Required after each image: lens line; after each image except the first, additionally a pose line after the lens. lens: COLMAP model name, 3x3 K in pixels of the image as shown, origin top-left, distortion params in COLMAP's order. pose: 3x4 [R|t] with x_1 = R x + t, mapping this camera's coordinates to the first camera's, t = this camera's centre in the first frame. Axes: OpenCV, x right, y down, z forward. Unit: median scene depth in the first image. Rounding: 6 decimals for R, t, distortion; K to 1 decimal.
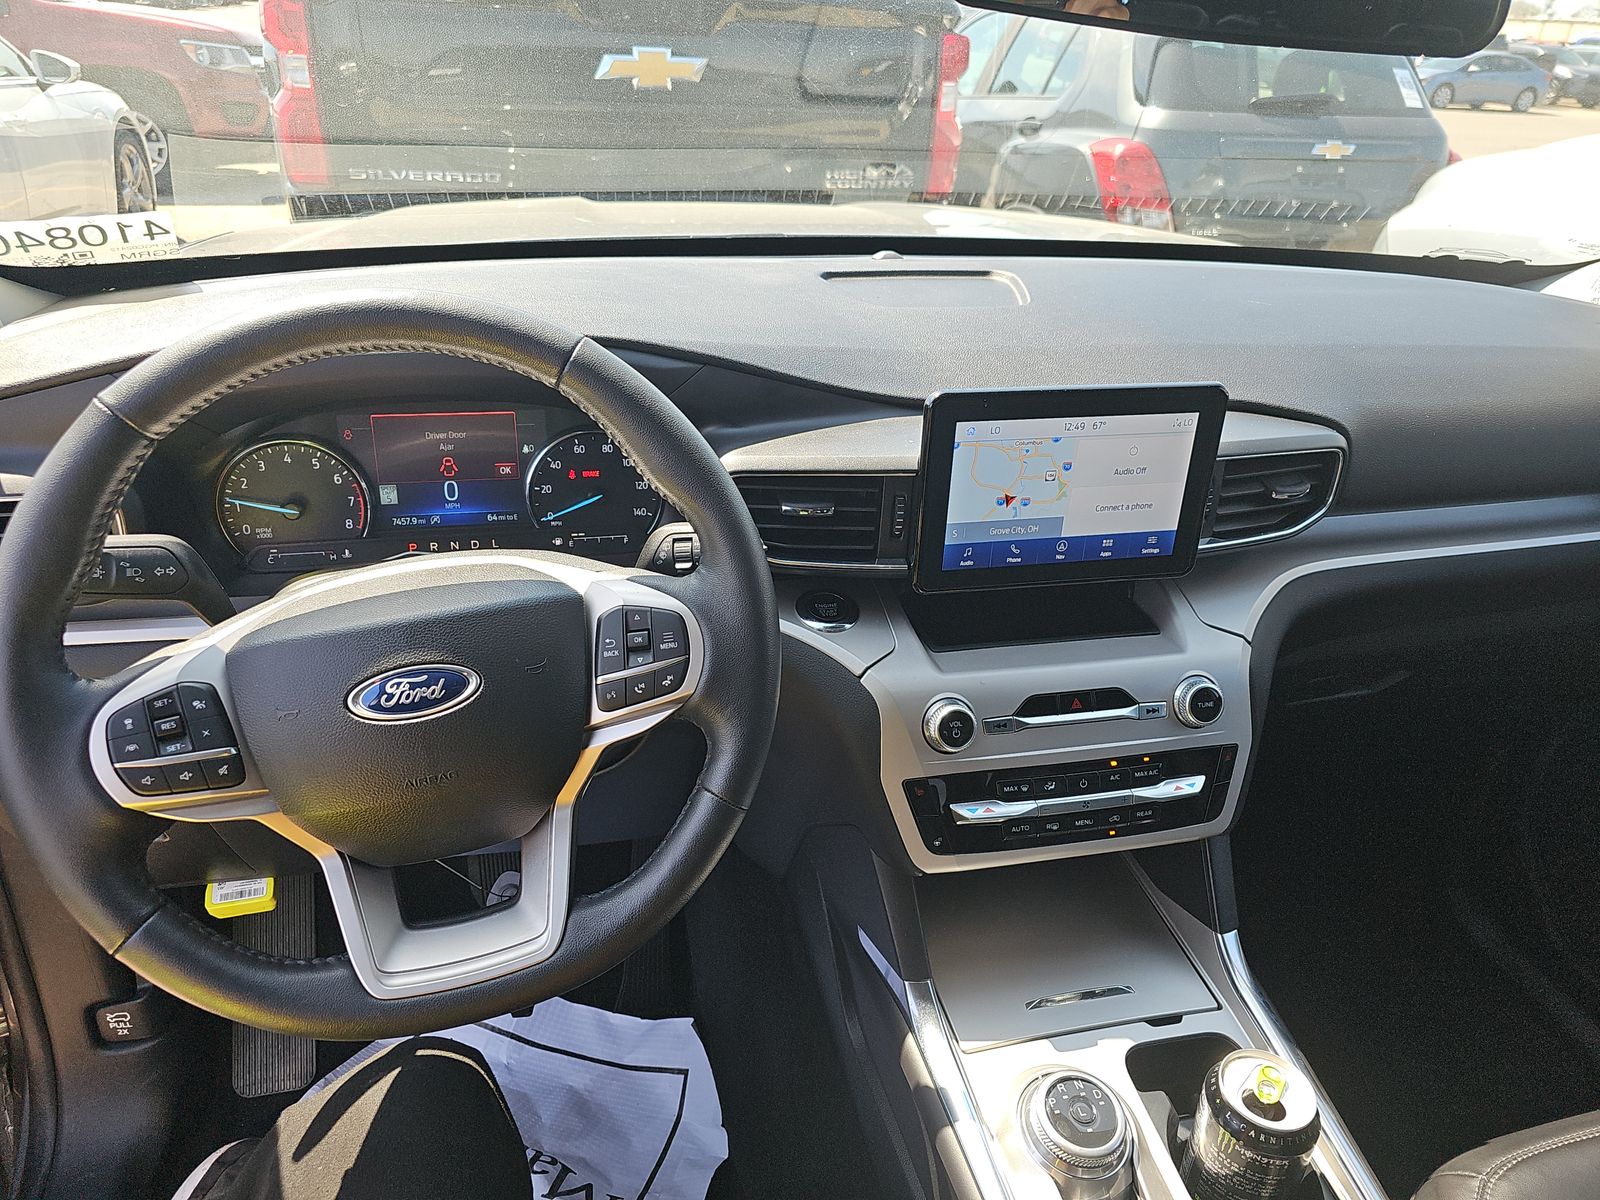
lens RADIAL K [[1086.5, 0, 800.0], [0, 1086.5, 600.0], [0, 0, 1]] dist [0.036928, -0.034997]
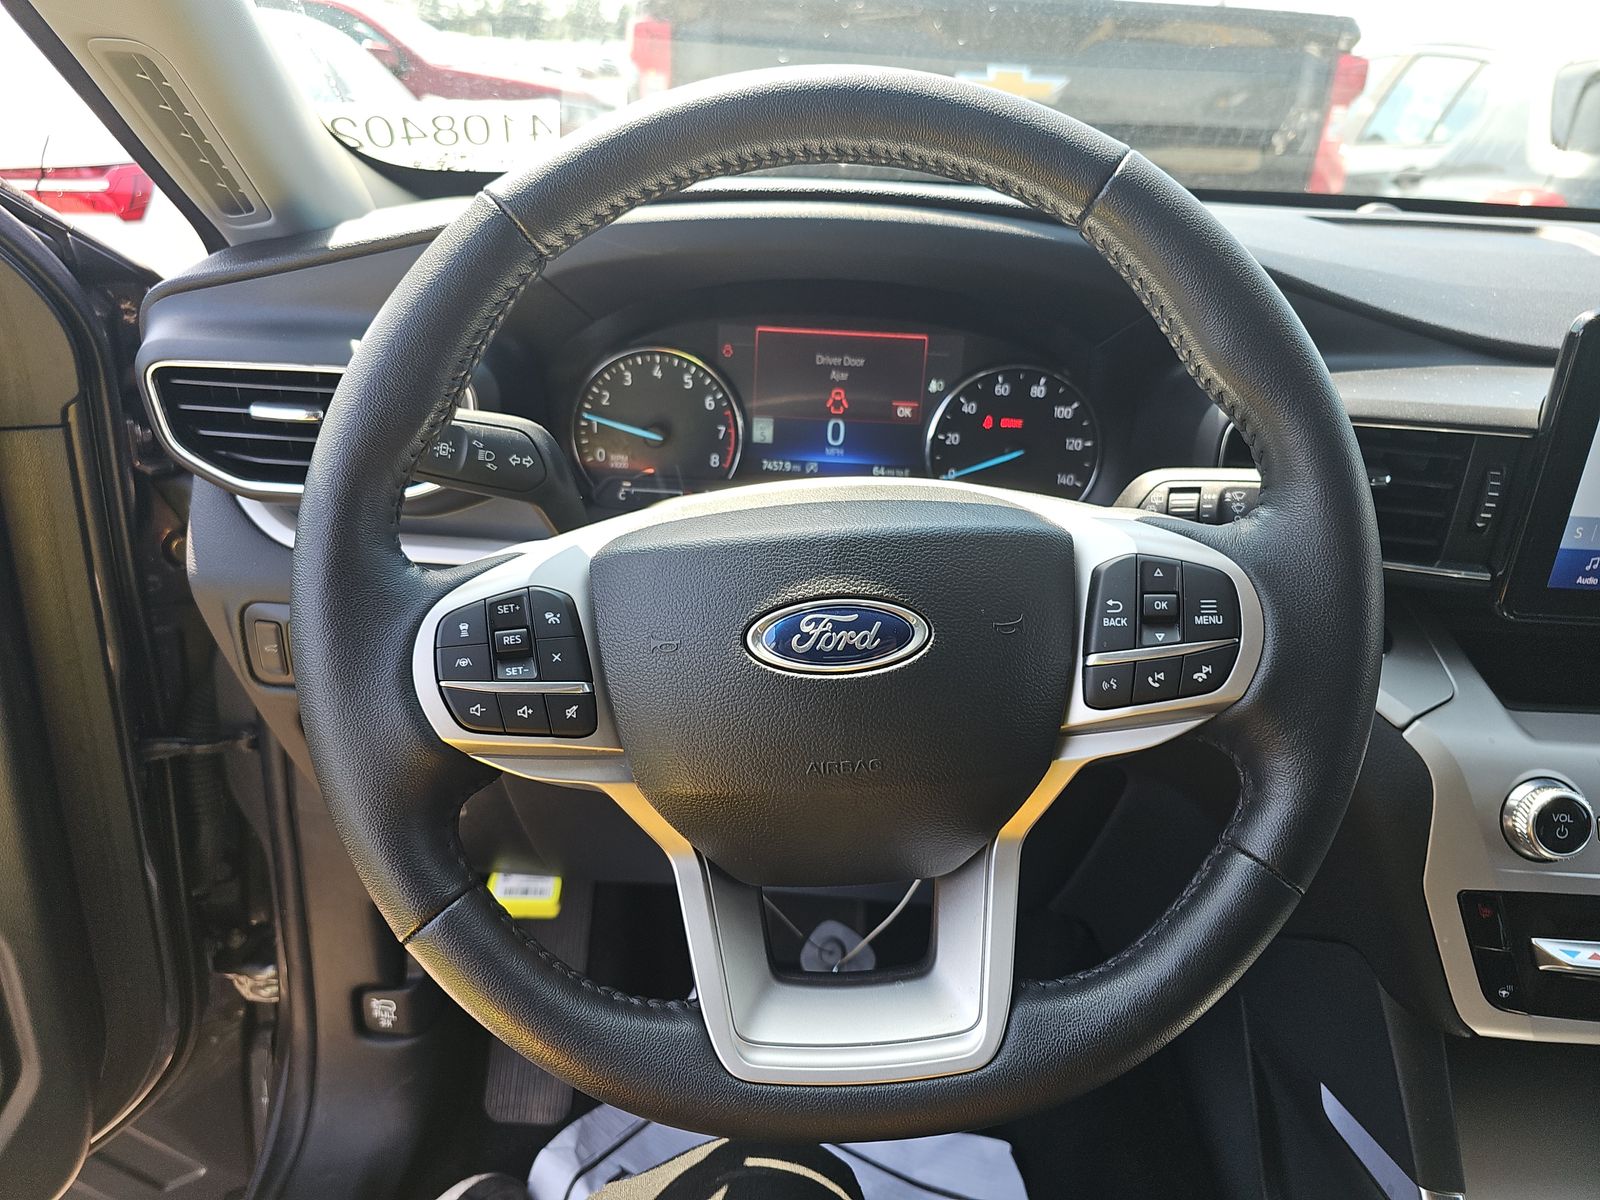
lens RADIAL K [[1145.1, 0, 800.0], [0, 1145.1, 600.0], [0, 0, 1]] dist [0.073514, -0.131766]
pose [[0.963613, 0.107927, -0.244545, -0.185840], [-0.120197, 0.992105, -0.035773, 0.082909], [0.238753, 0.063865, 0.968978, 0.271251]]
